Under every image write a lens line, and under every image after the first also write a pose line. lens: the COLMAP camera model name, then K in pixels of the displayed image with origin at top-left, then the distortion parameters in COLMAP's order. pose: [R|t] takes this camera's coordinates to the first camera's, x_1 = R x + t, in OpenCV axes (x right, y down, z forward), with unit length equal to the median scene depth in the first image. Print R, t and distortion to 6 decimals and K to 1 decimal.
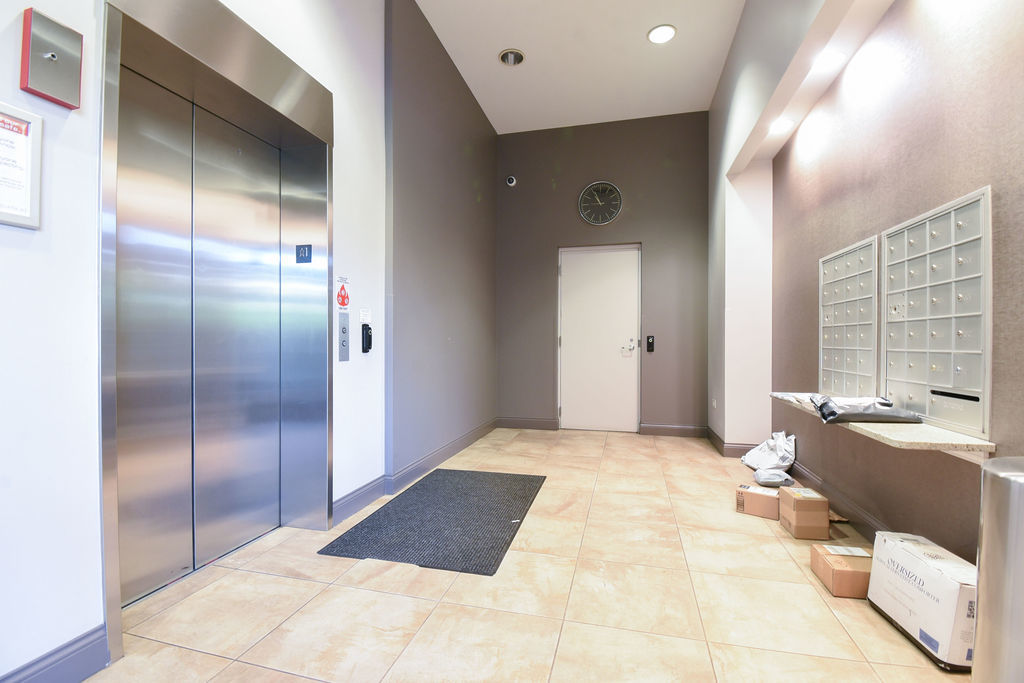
lens RADIAL K [[447.6, 0, 507.2], [0, 447.6, 342.9], [0, 0, 1]] dist [-0.002596, -0.012425]
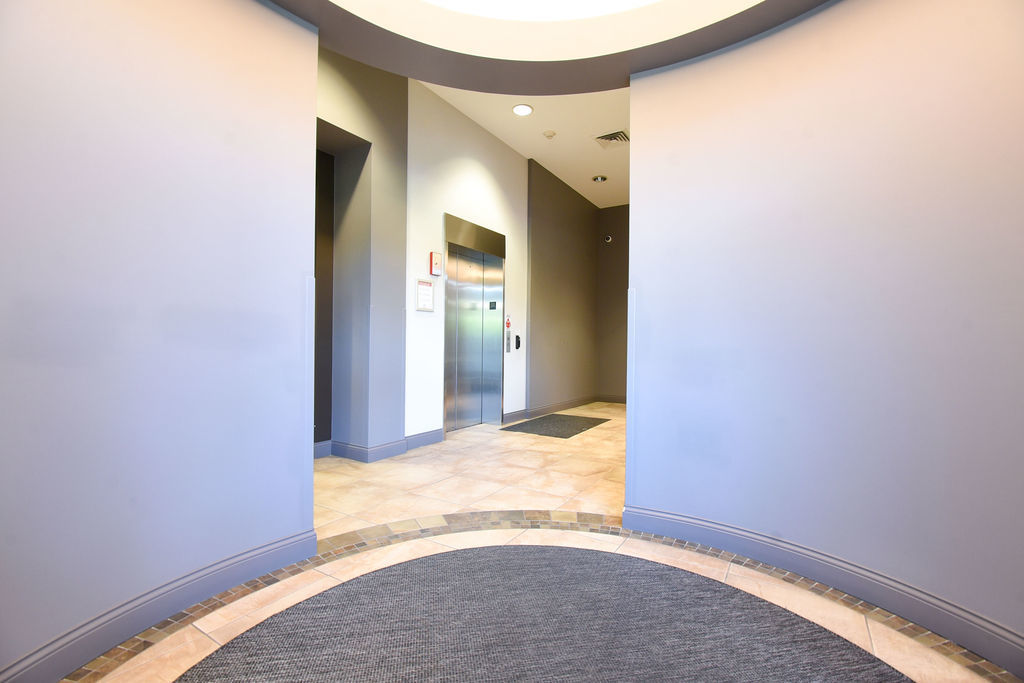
lens RADIAL K [[447.6, 0, 512.2], [0, 447.6, 343.4], [0, 0, 1]] dist [-0.002596, -0.012425]
pose [[0.955314, 0.009858, -0.295428, 0.306897], [-0.011698, 0.999922, -0.004462, 0.004993], [0.295361, 0.007718, 0.955355, -1.108452]]
